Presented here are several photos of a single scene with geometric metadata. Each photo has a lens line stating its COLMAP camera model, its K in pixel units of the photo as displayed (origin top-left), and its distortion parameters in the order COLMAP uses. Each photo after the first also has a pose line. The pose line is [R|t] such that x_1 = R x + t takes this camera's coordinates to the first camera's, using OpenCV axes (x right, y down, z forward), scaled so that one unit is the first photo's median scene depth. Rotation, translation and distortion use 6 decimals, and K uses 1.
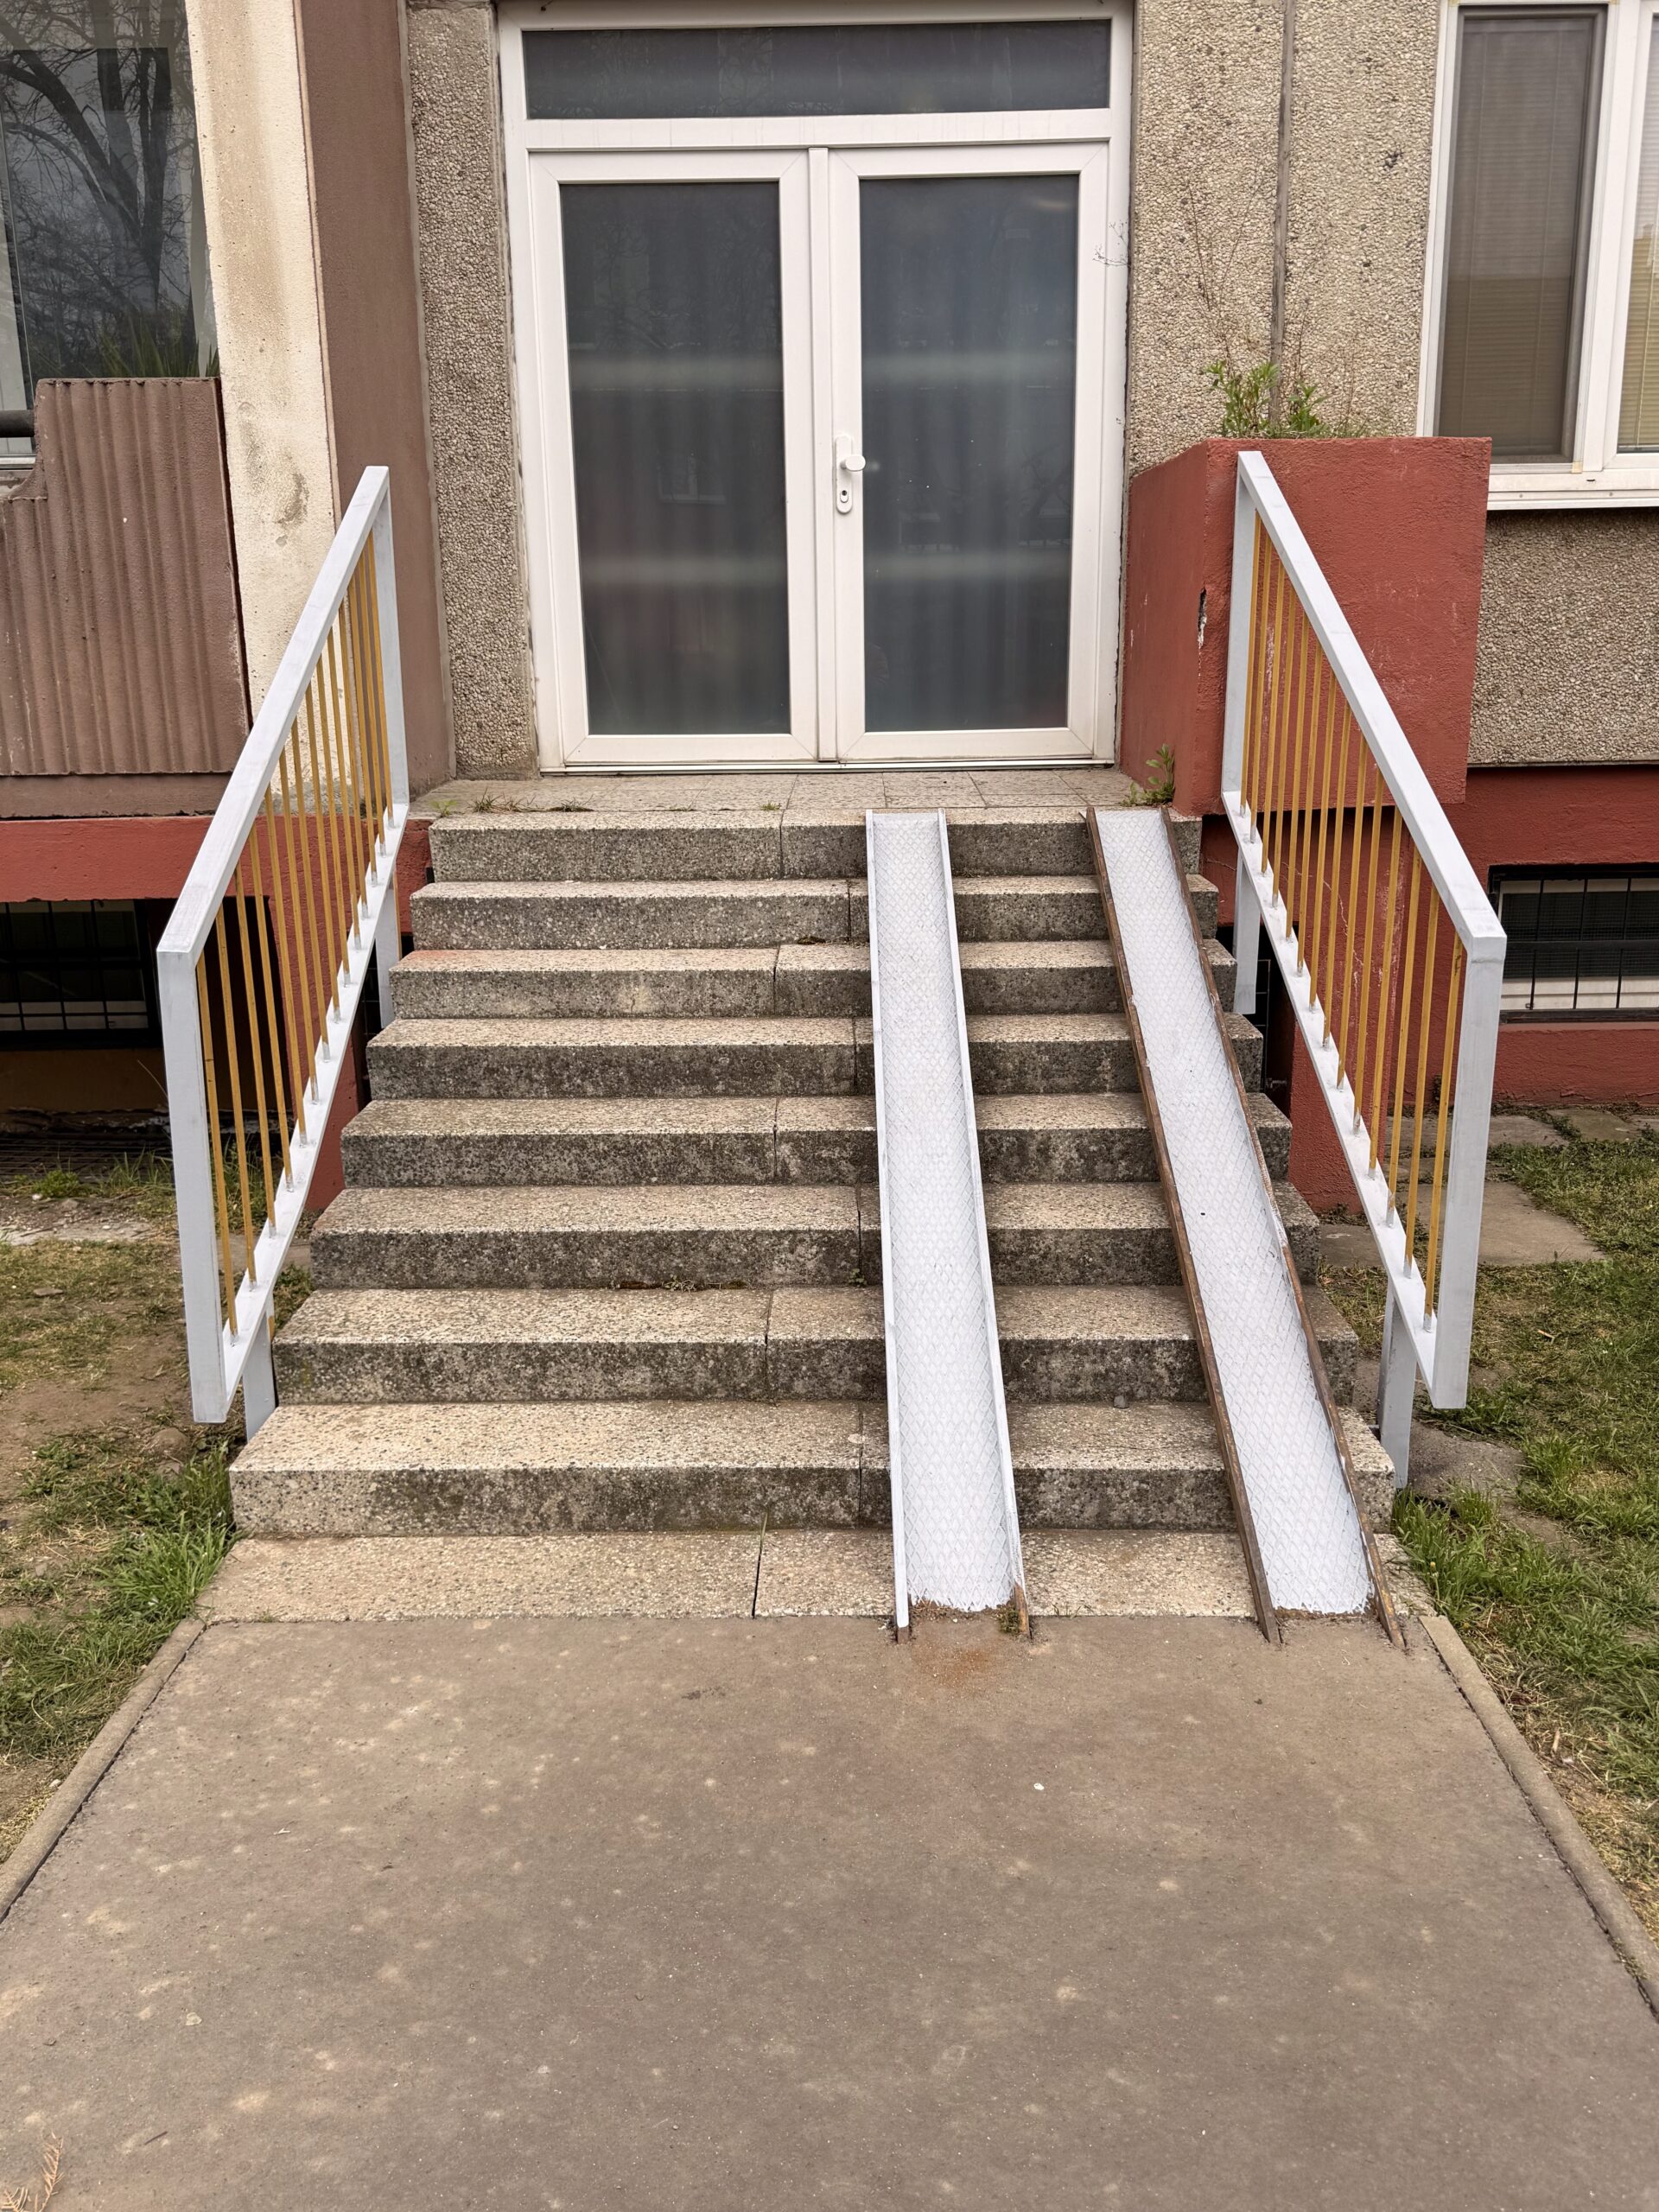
lens RADIAL K [[1797.6, 0, 836.0], [0, 1797.6, 1113.0], [0, 0, 1]] dist [0.176493, -0.350562]
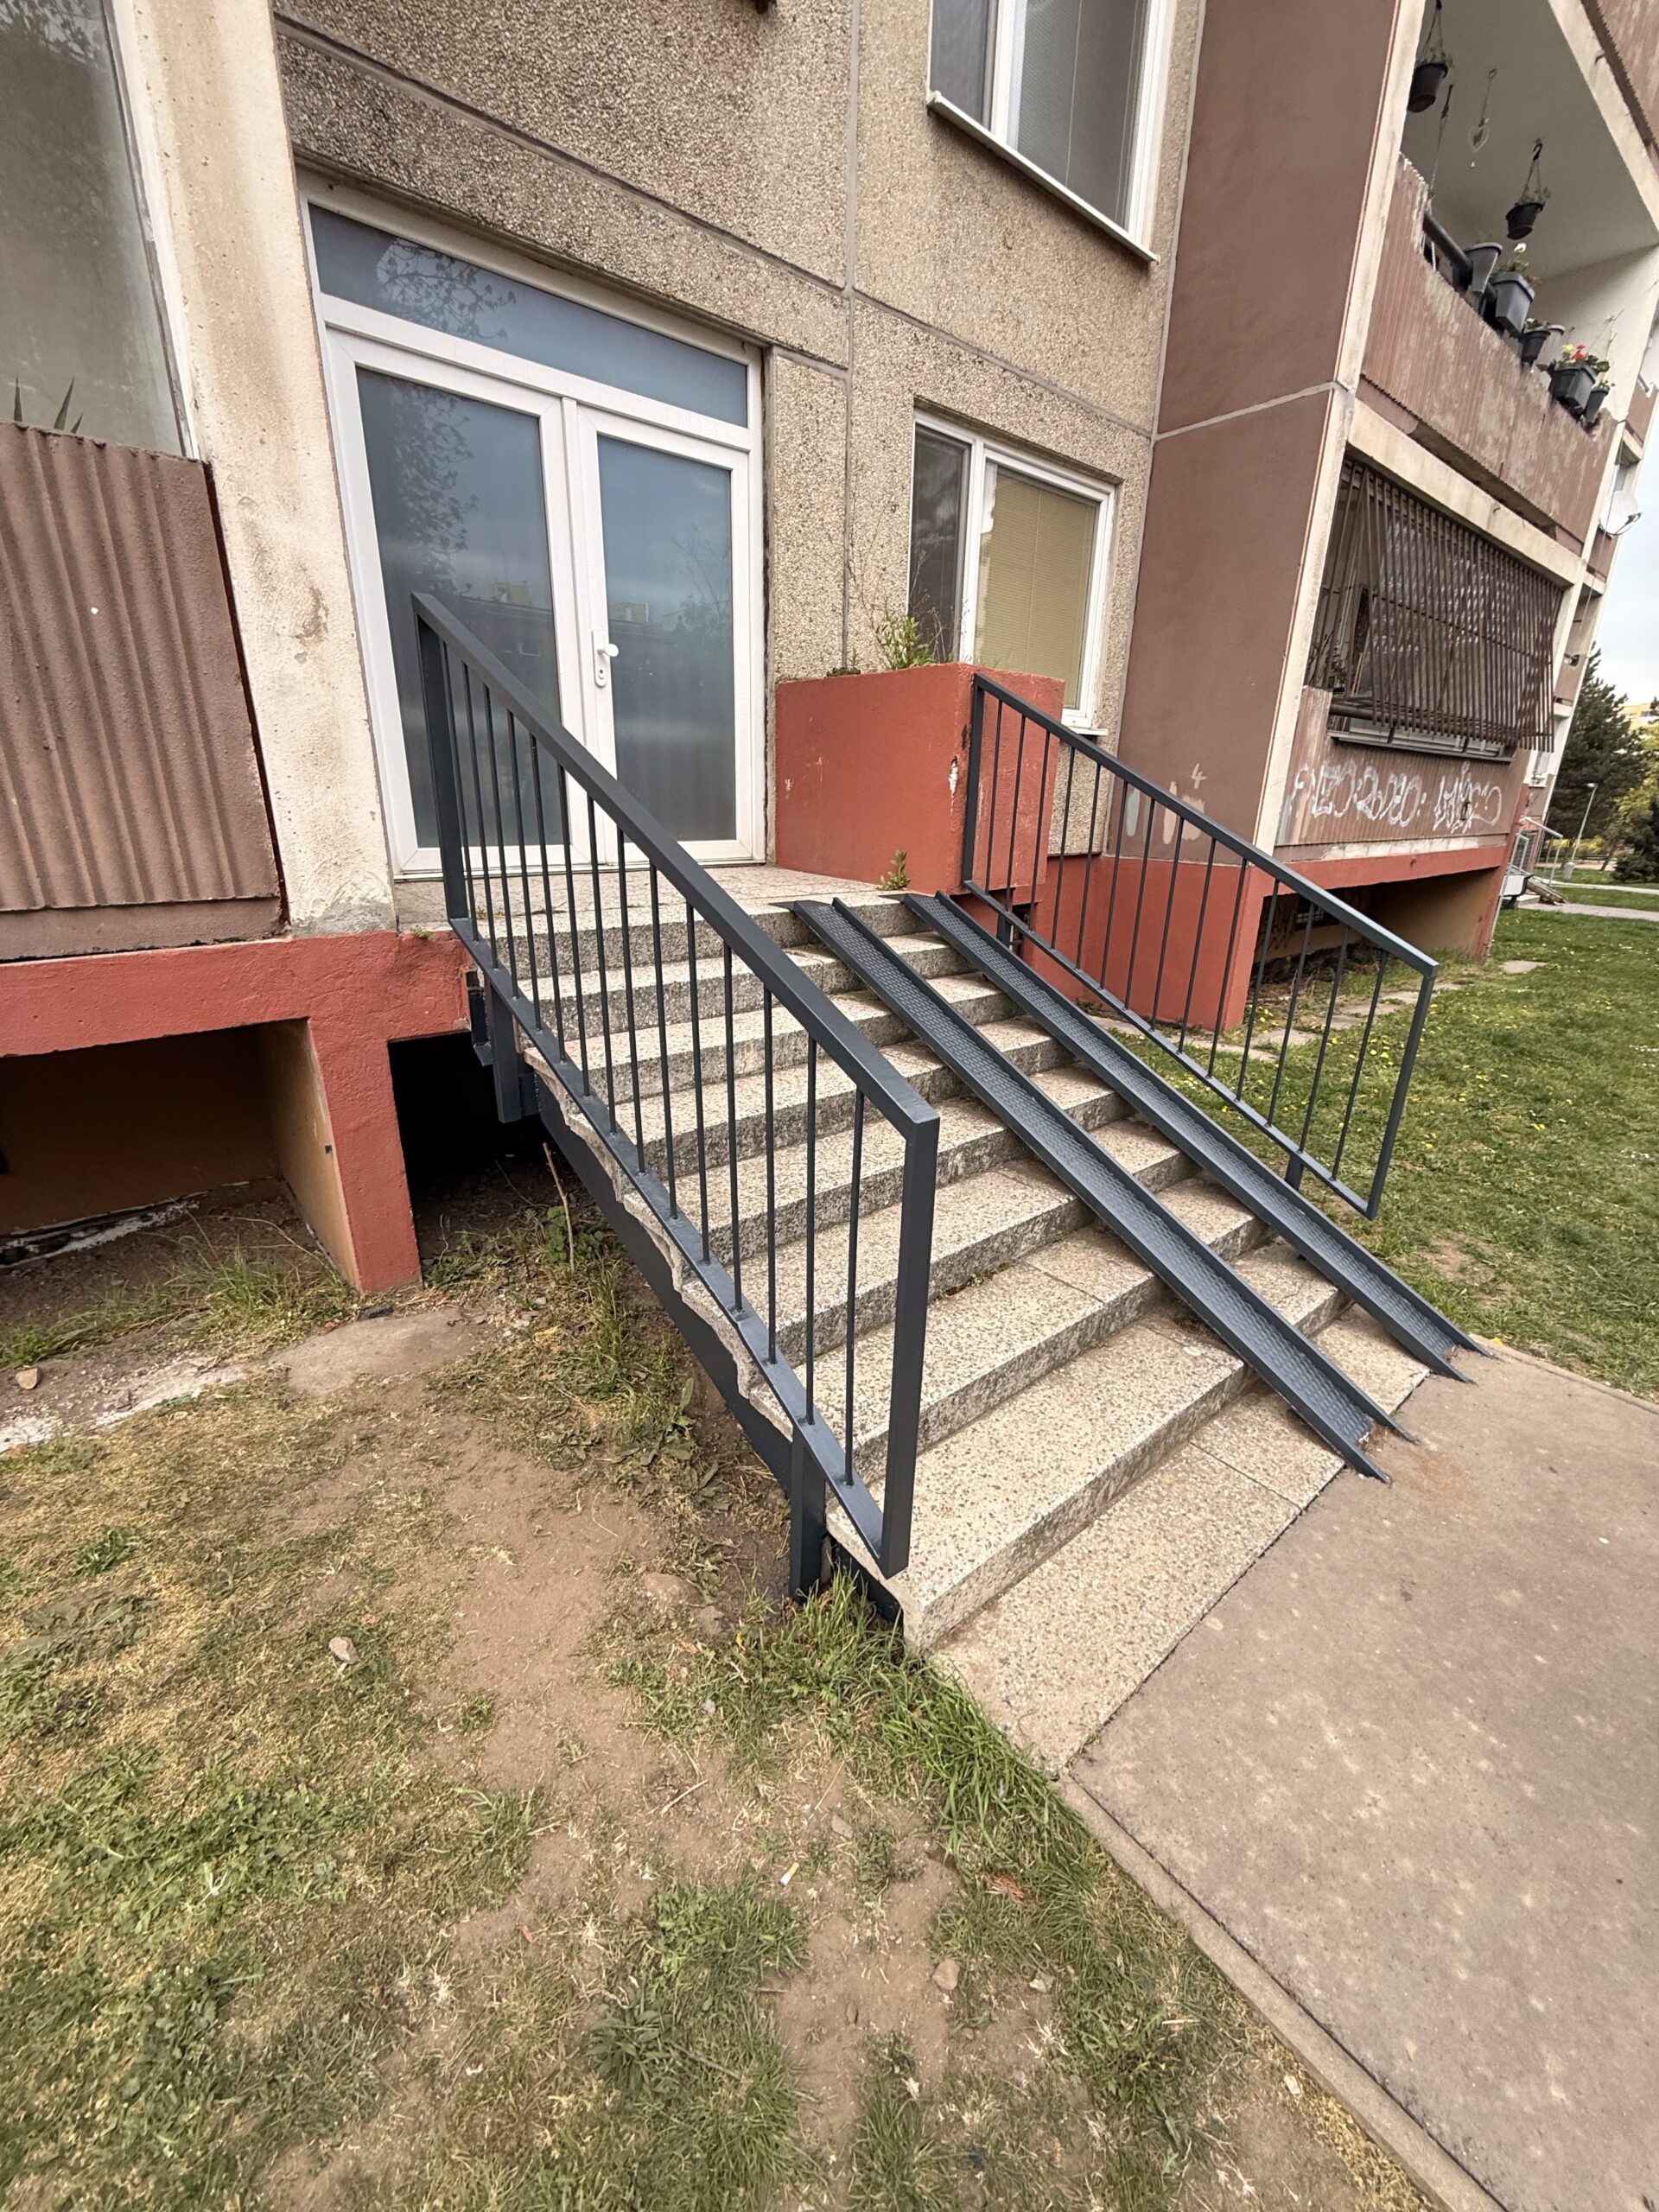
lens RADIAL K [[882.3, 0, 826.9], [0, 882.3, 1099.2], [0, 0, 1]] dist [-0.001814, 0.000299]
pose [[0.760674, -0.187931, 0.621334, -0.482241], [0.135945, 0.982069, 0.130609, -0.116798], [-0.634739, -0.014883, 0.772583, 0.514112]]
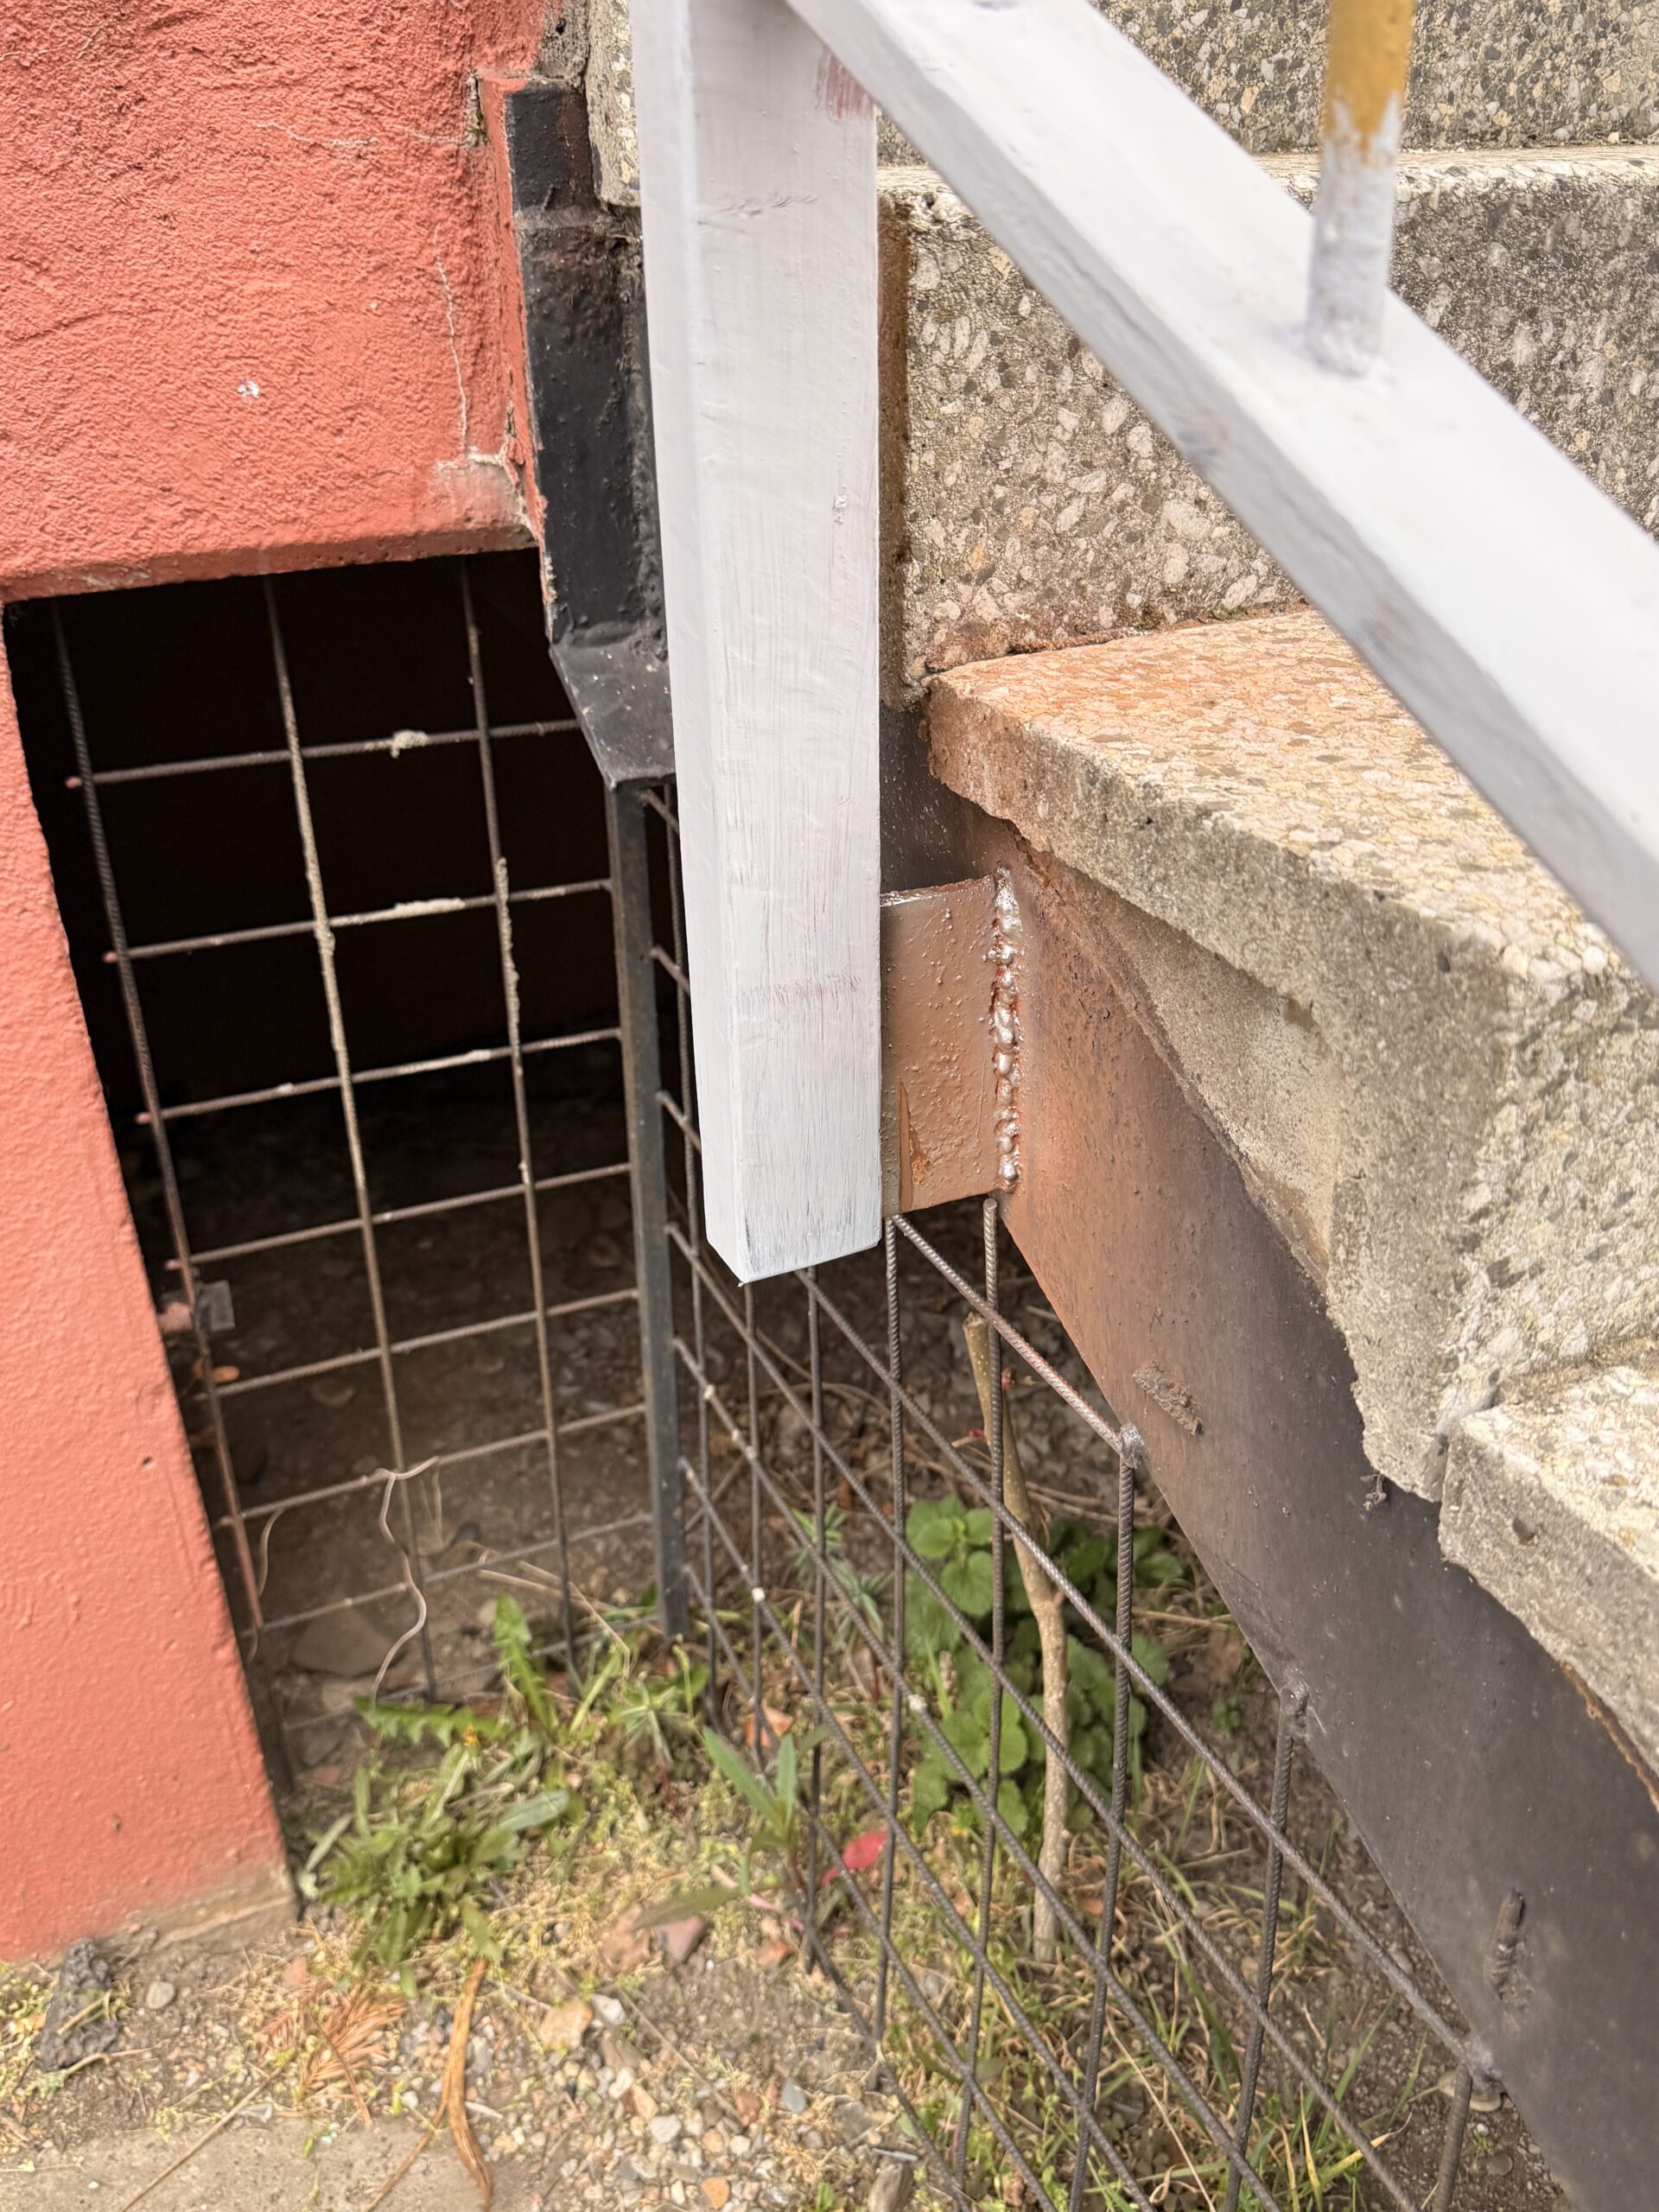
lens RADIAL K [[1797.6, 0, 836.0], [0, 1797.6, 1113.0], [0, 0, 1]] dist [0.176493, -0.350562]
pose [[0.903626, -0.186380, 0.385646, -0.326704], [0.097357, 0.966171, 0.238822, -0.100606], [-0.417112, -0.178260, 0.891202, 0.983579]]
